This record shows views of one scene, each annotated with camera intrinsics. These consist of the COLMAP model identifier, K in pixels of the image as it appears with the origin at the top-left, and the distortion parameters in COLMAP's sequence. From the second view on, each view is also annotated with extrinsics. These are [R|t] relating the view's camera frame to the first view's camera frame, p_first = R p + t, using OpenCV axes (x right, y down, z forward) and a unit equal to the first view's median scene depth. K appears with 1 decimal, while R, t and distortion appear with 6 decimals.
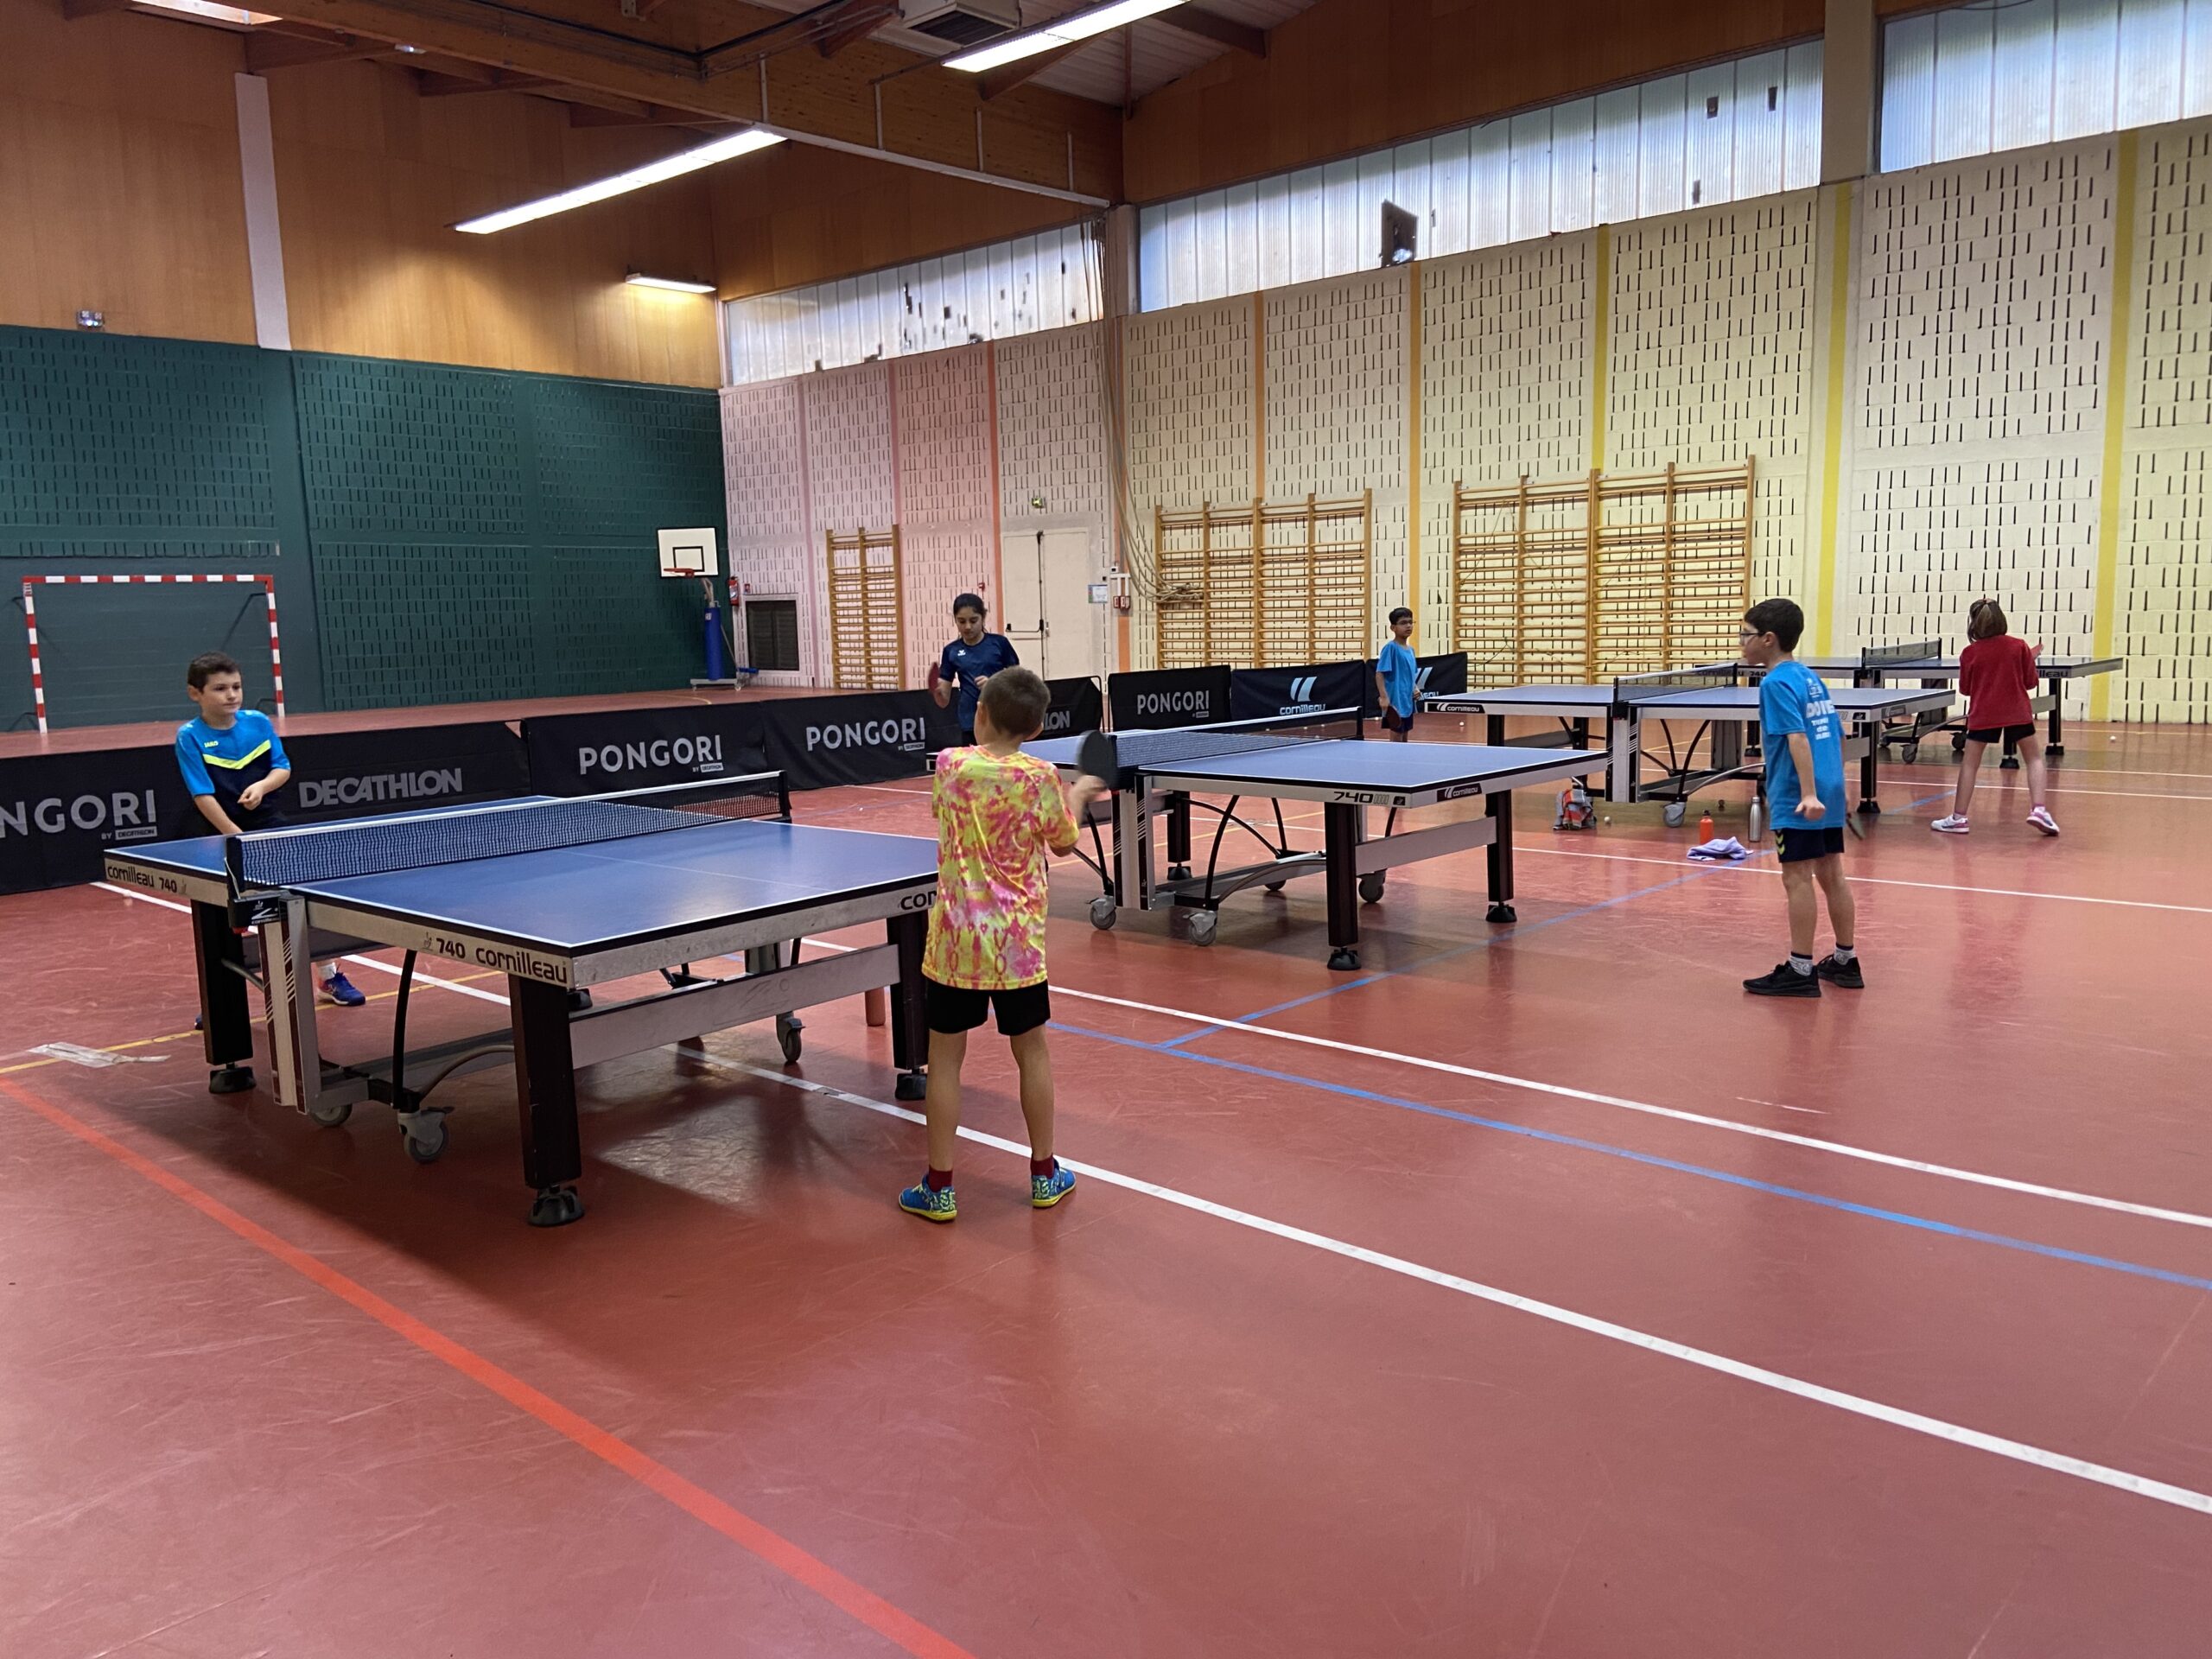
lens RADIAL K [[1644.0, 0, 1100.5], [0, 1644.0, 816.7], [0, 0, 1]] dist [0.135614, -0.161510]
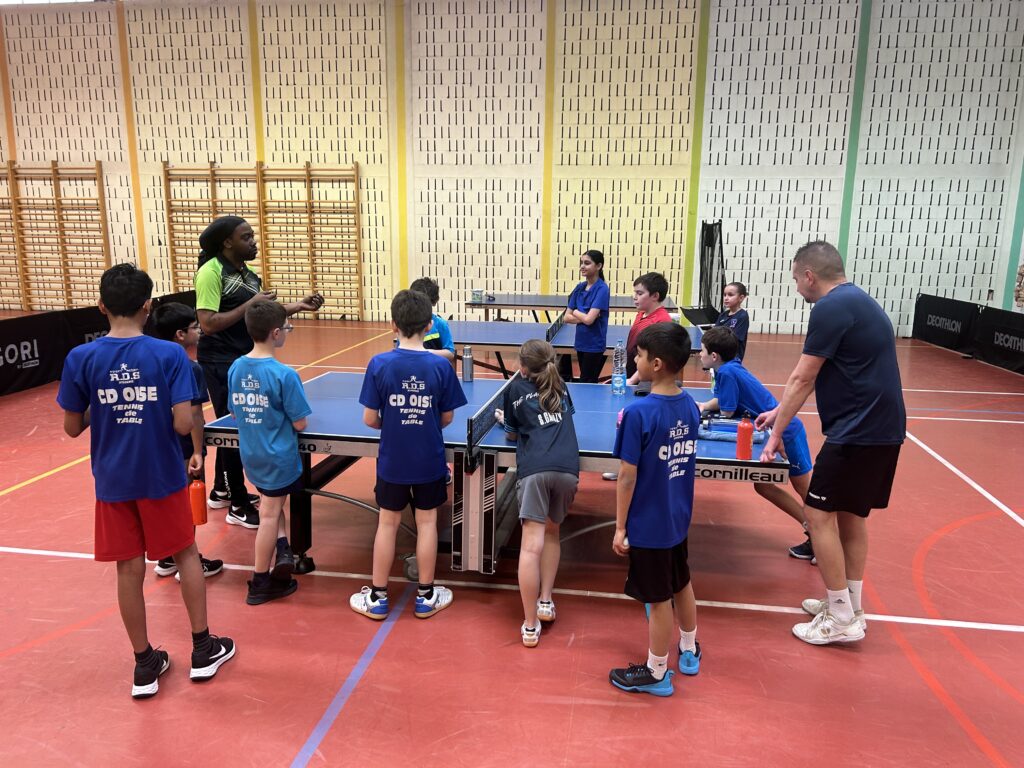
lens RADIAL K [[770.7, 0, 518.7], [0, 770.7, 388.3], [0, 0, 1]] dist [0.056193, -0.061722]
pose [[0.828597, -0.076360, 0.554613, 0.081741], [0.039081, 0.996127, 0.078761, -0.047897], [-0.558479, -0.043586, 0.828373, 0.266628]]
